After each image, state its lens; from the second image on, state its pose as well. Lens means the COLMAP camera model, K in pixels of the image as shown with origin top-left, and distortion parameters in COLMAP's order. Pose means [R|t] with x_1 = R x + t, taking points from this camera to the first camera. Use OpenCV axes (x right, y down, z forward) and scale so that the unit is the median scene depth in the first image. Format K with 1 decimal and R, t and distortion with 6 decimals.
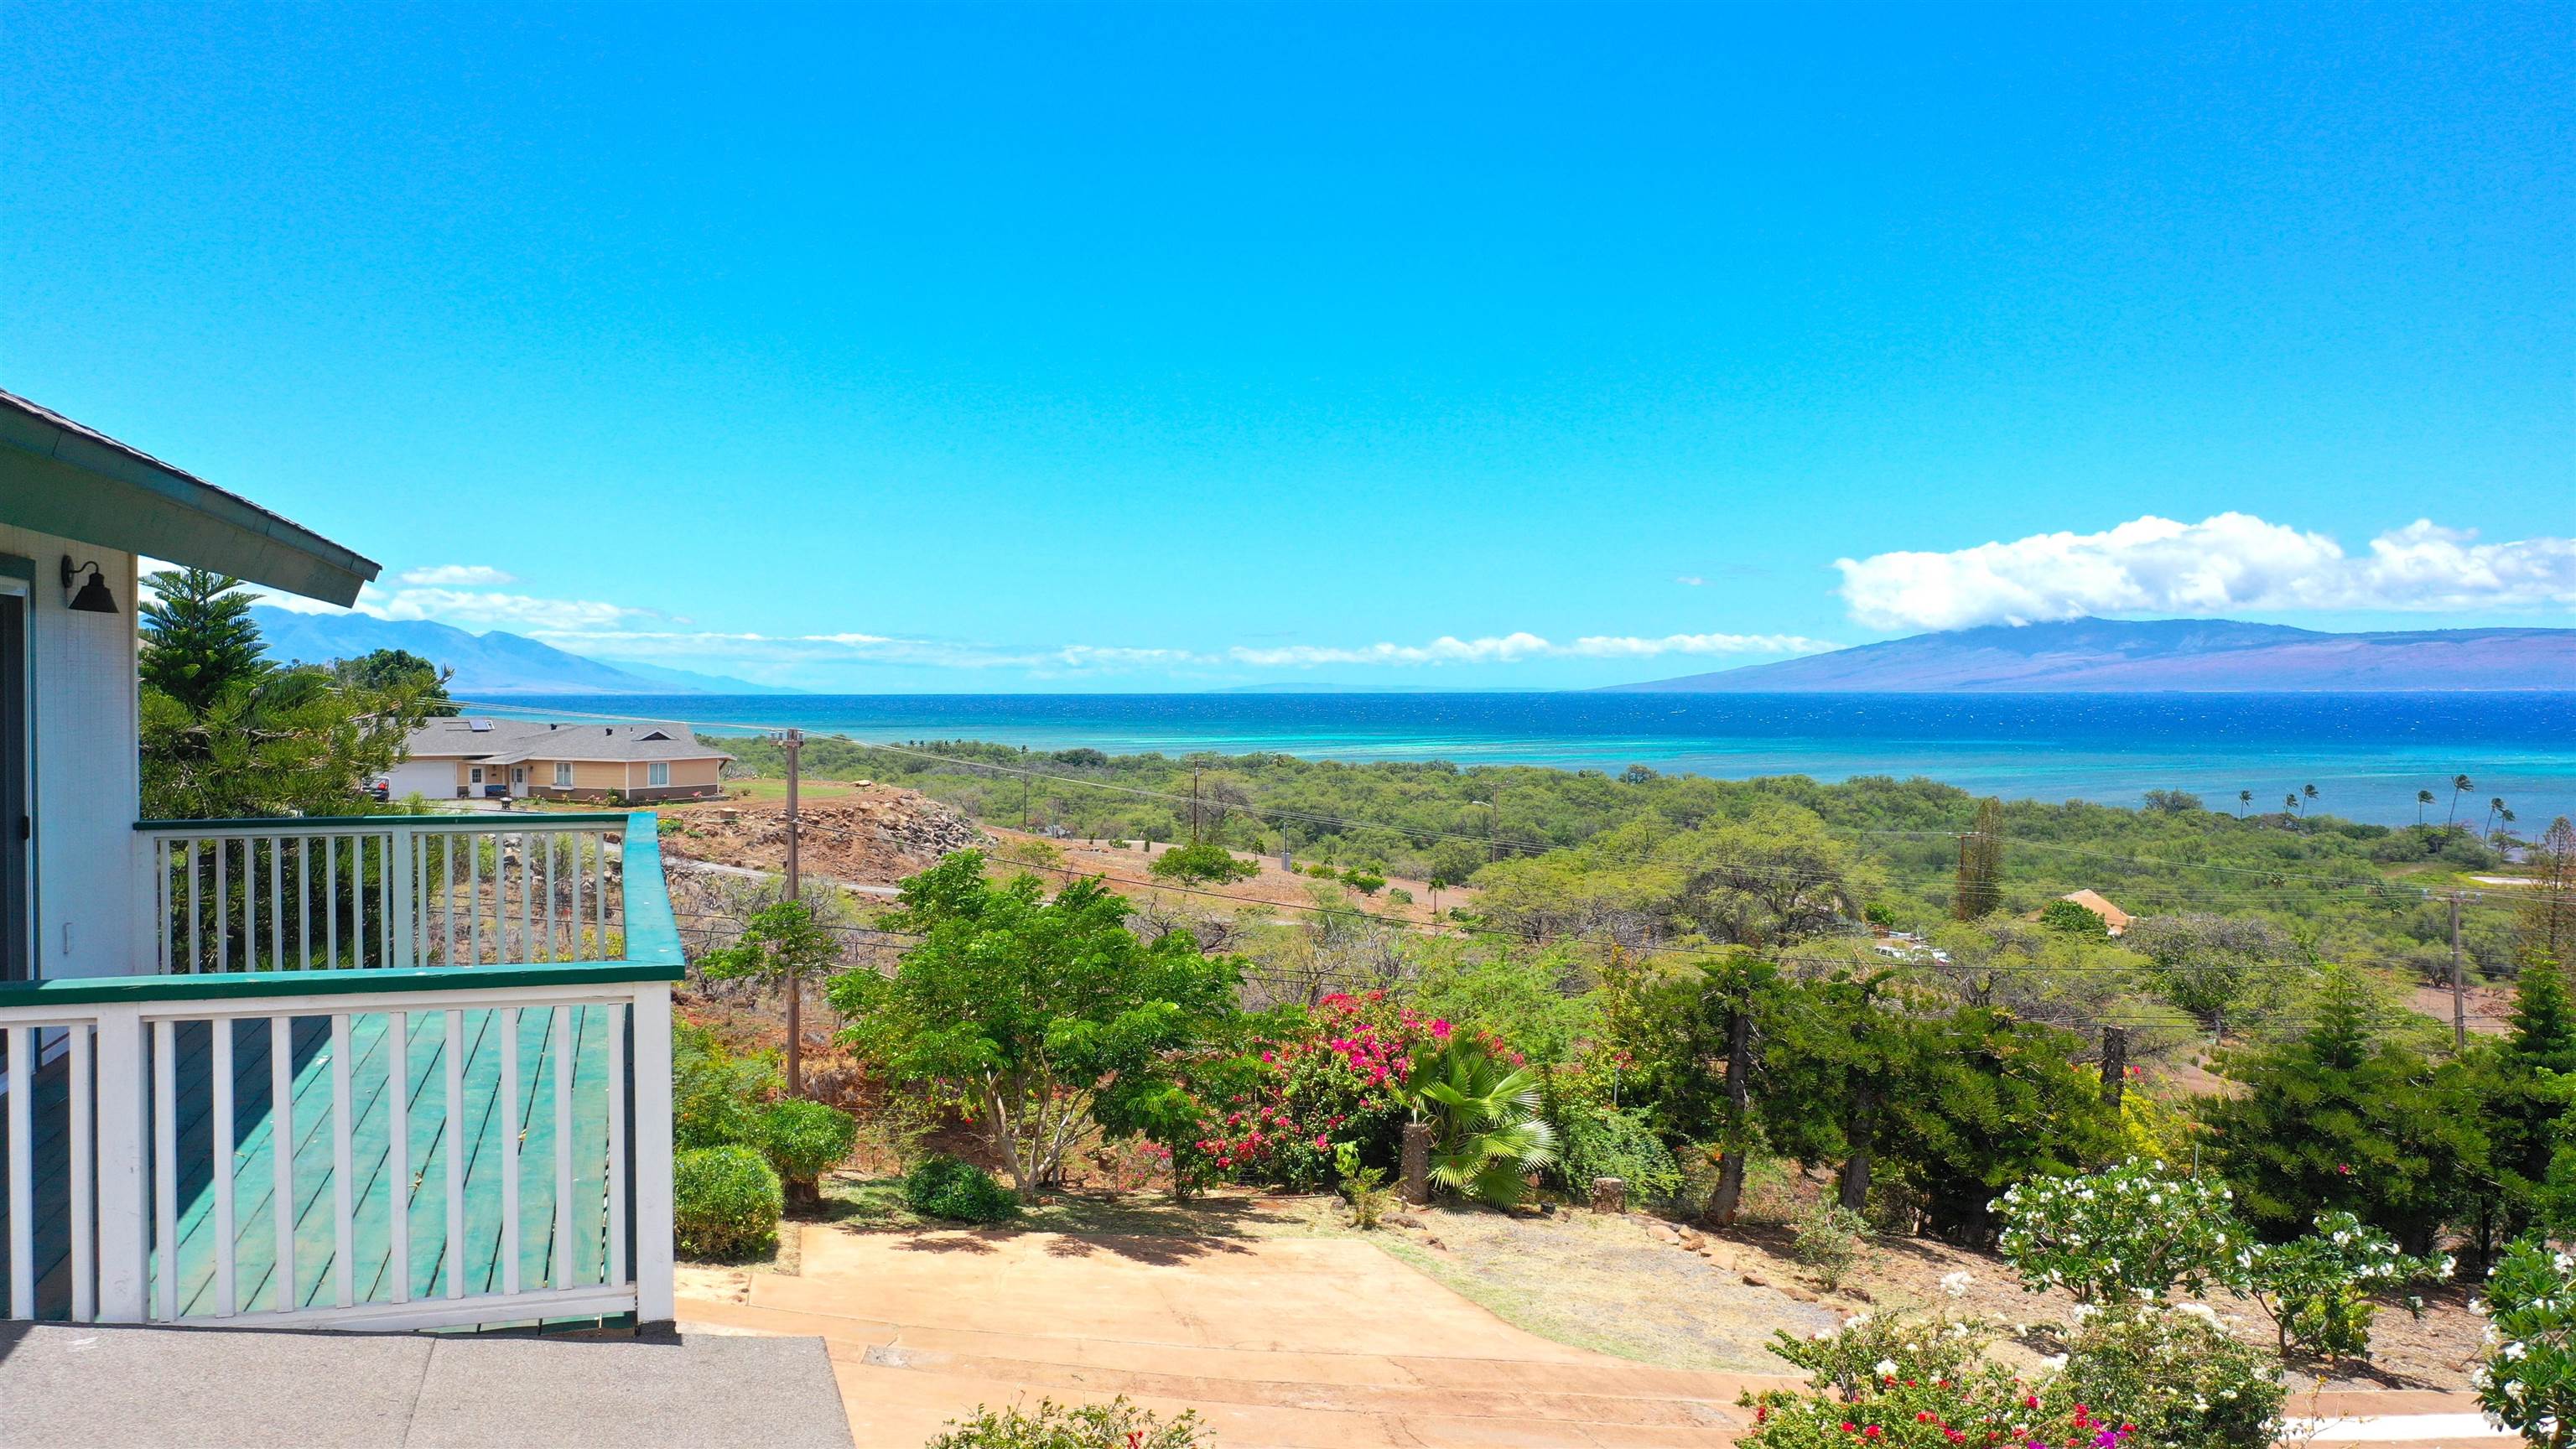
lens RADIAL K [[2024.7, 0, 1288.0], [0, 2024.7, 724.5], [0, 0, 1]] dist [-0.003204, 0.002698]
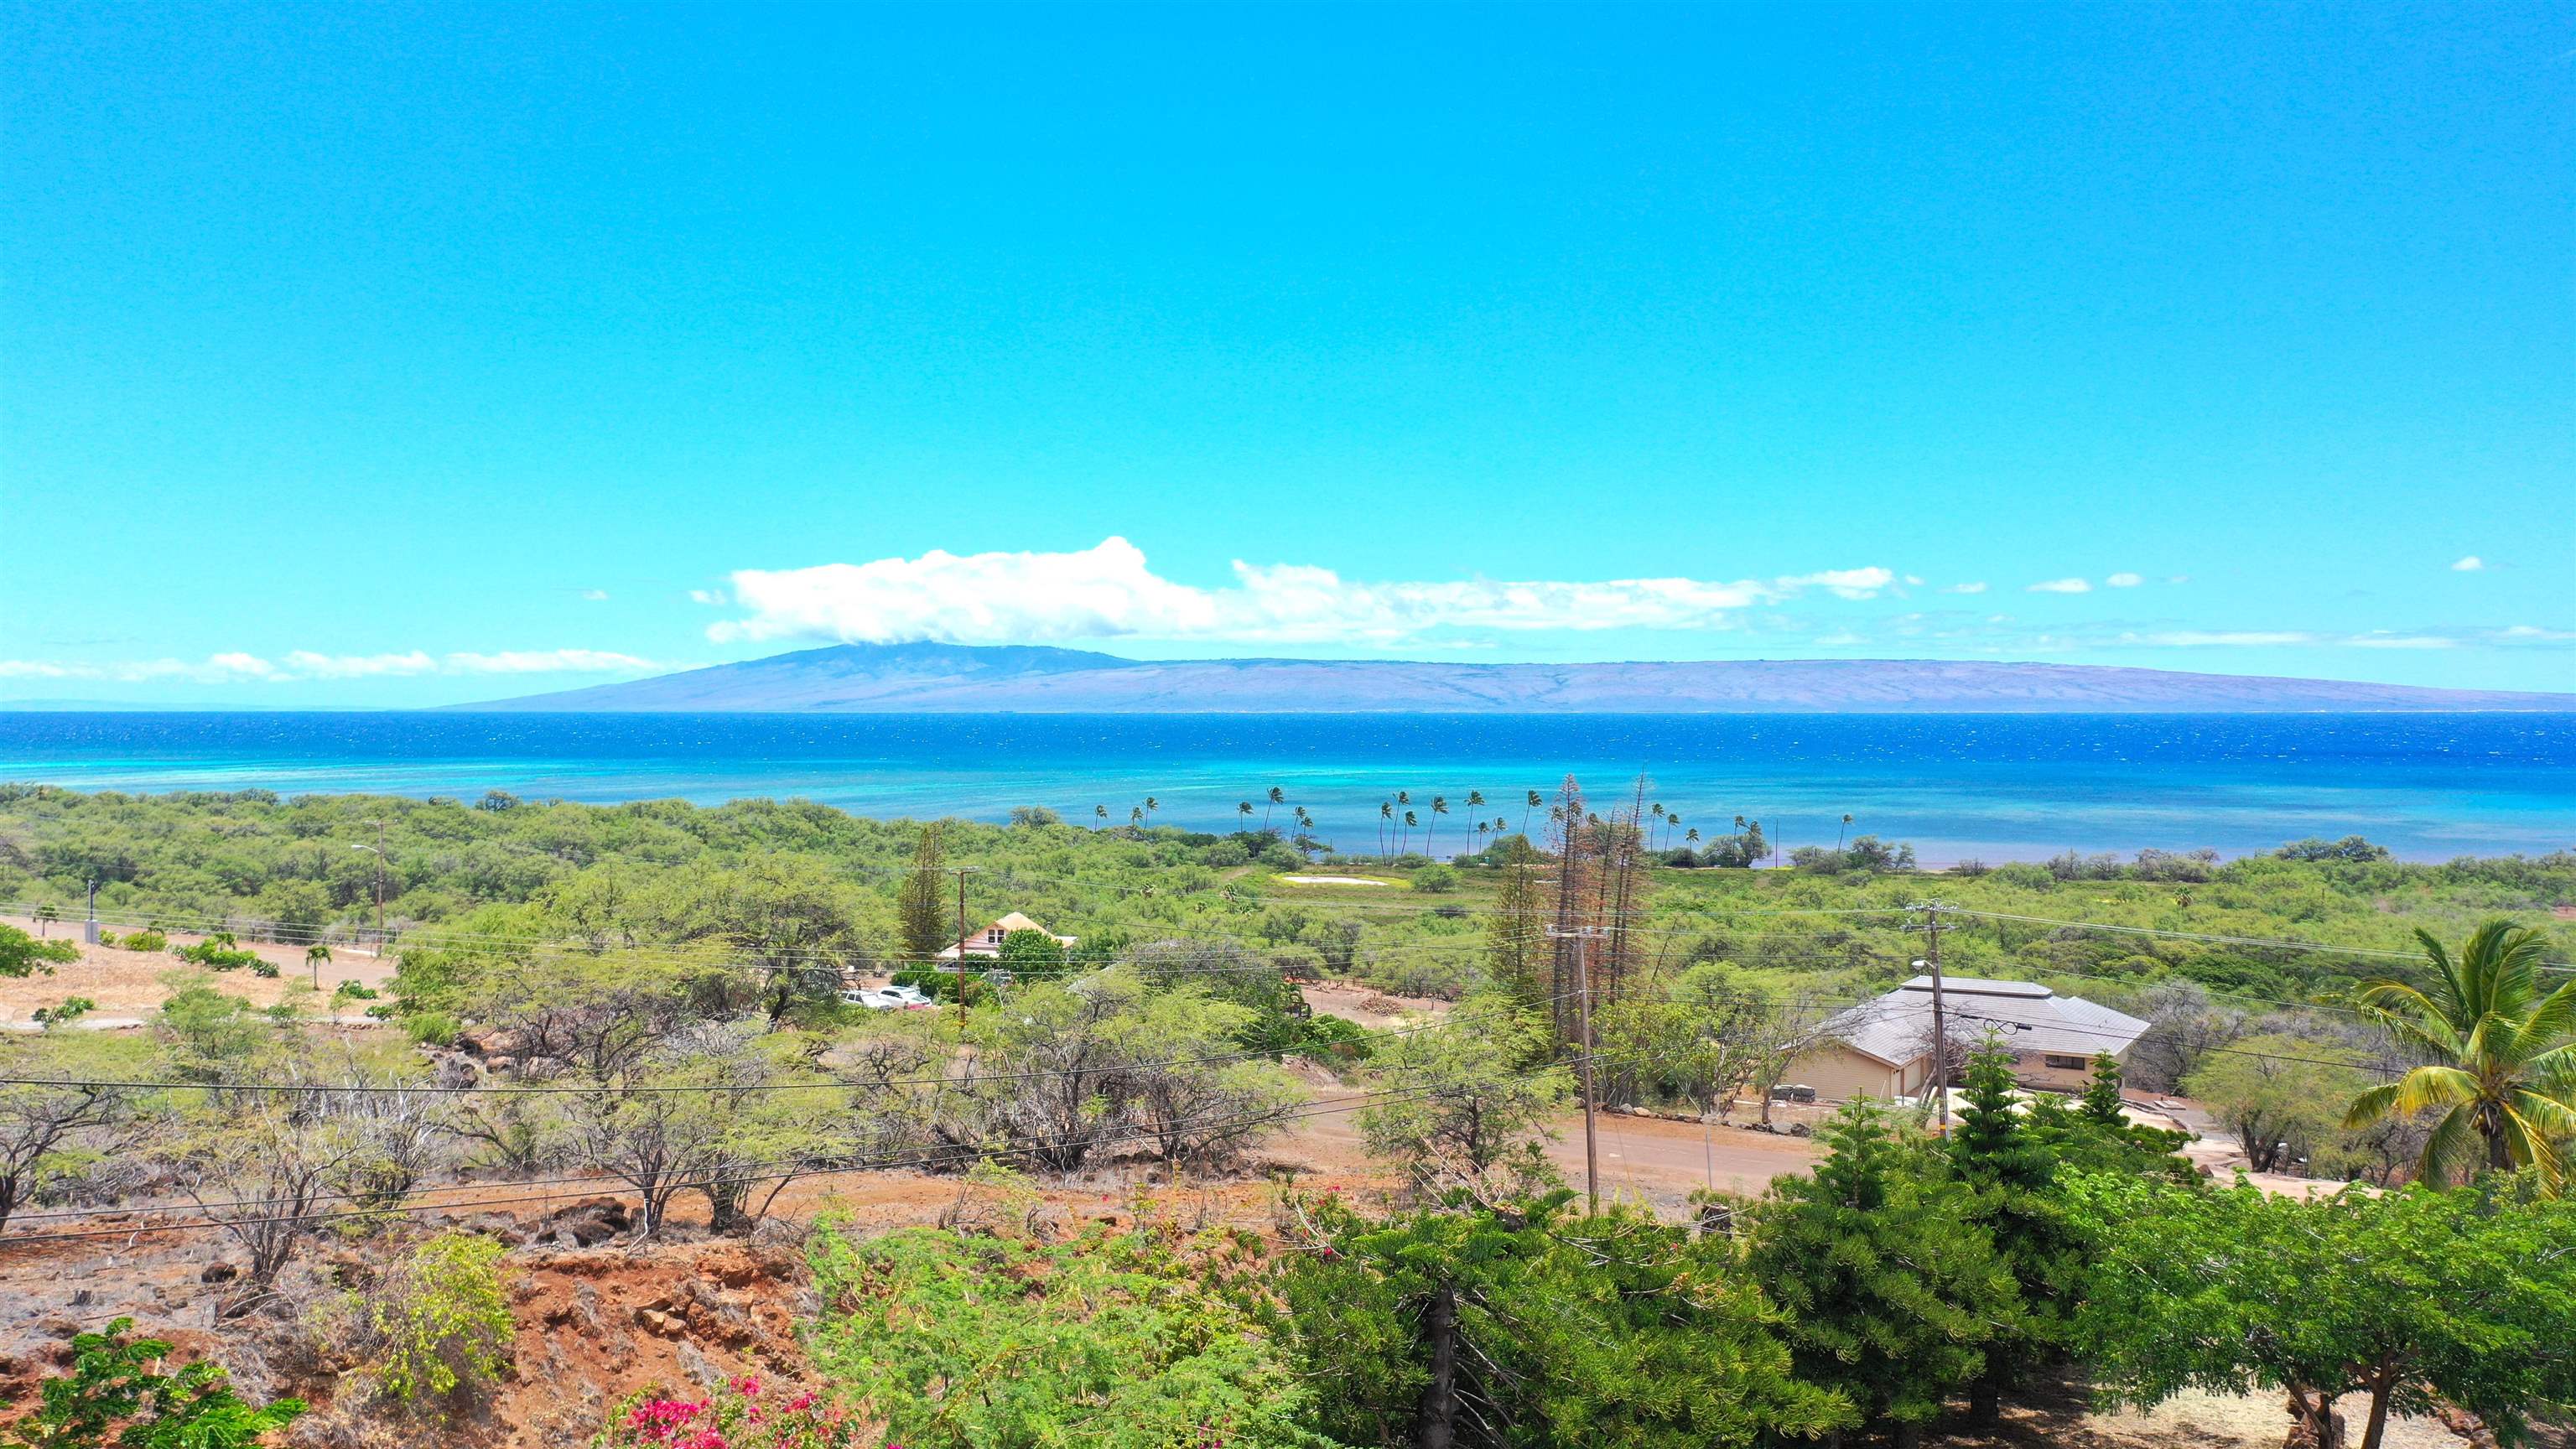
lens RADIAL K [[2024.7, 0, 1288.0], [0, 2024.7, 724.5], [0, 0, 1]] dist [-0.003204, 0.002698]
pose [[0.851720, -0.000903, 0.523996, -0.004990], [0.006088, 0.999948, -0.008172, -0.000686], [-0.523961, 0.010151, 0.851682, 0.029824]]
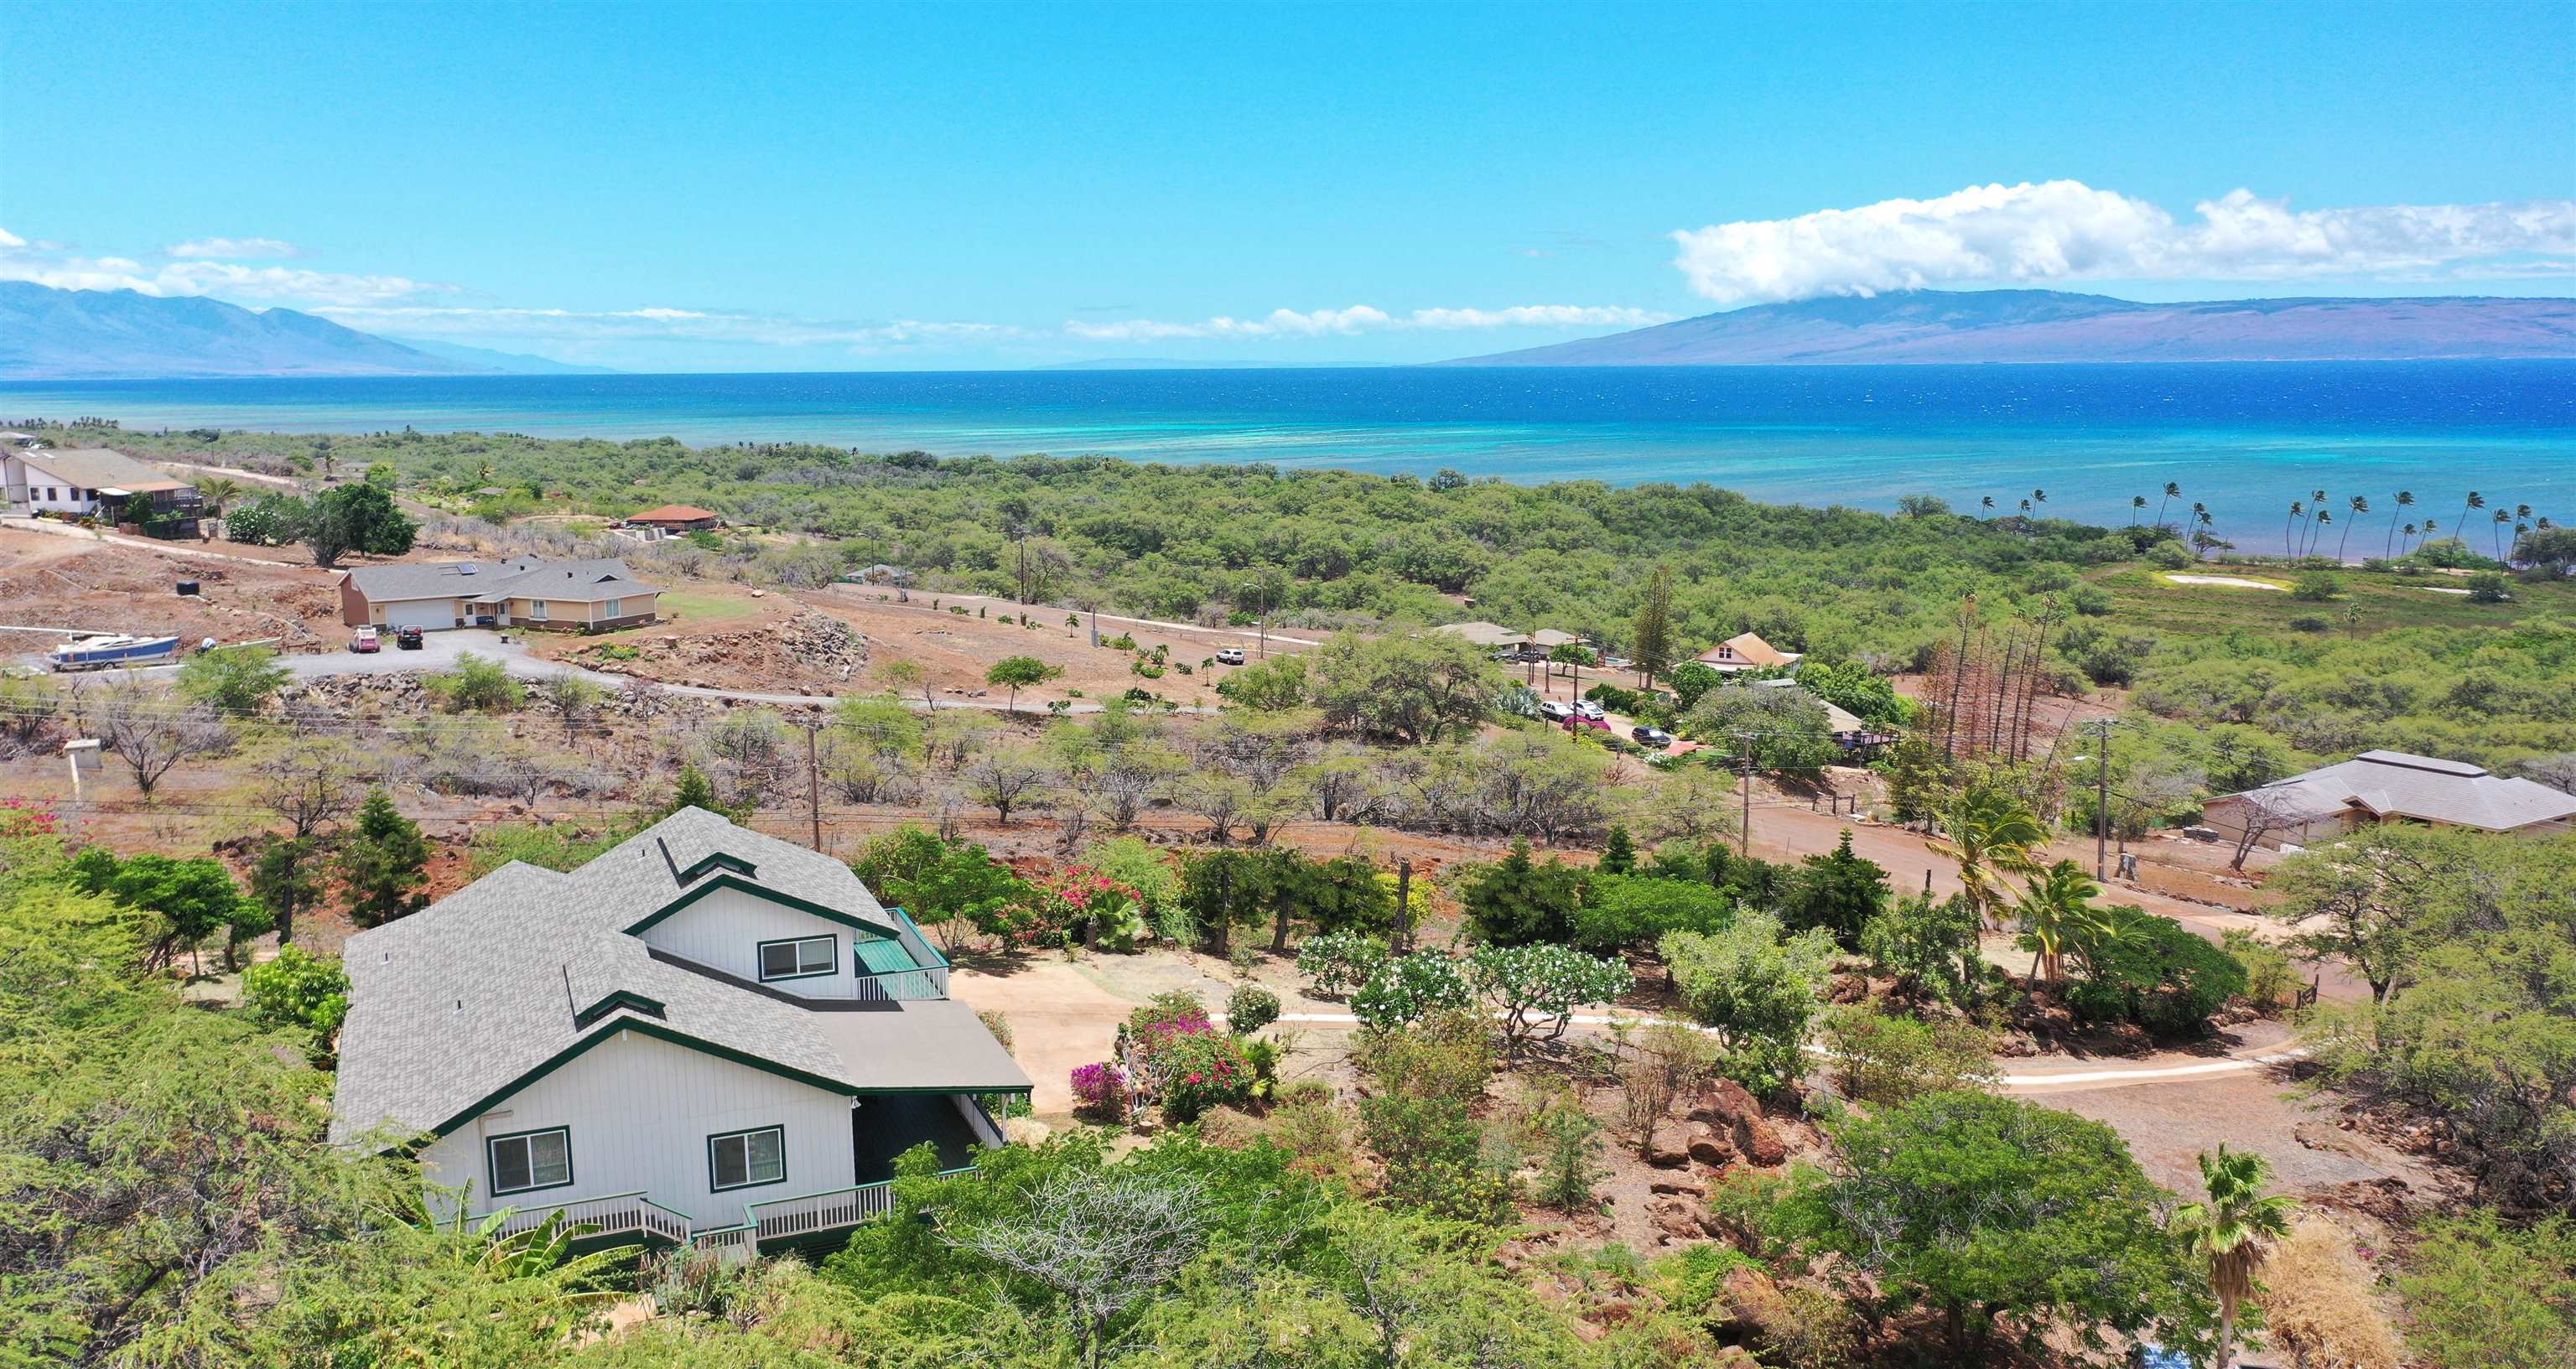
lens RADIAL K [[2049.5, 0, 1288.0], [0, 2049.5, 684.5], [0, 0, 1]] dist [-0.008347, 0.001630]
pose [[0.996733, -0.019710, 0.078324, 0.005560], [0.008619, 0.990186, 0.139490, -0.024113], [-0.080304, -0.138359, 0.987121, -0.081568]]
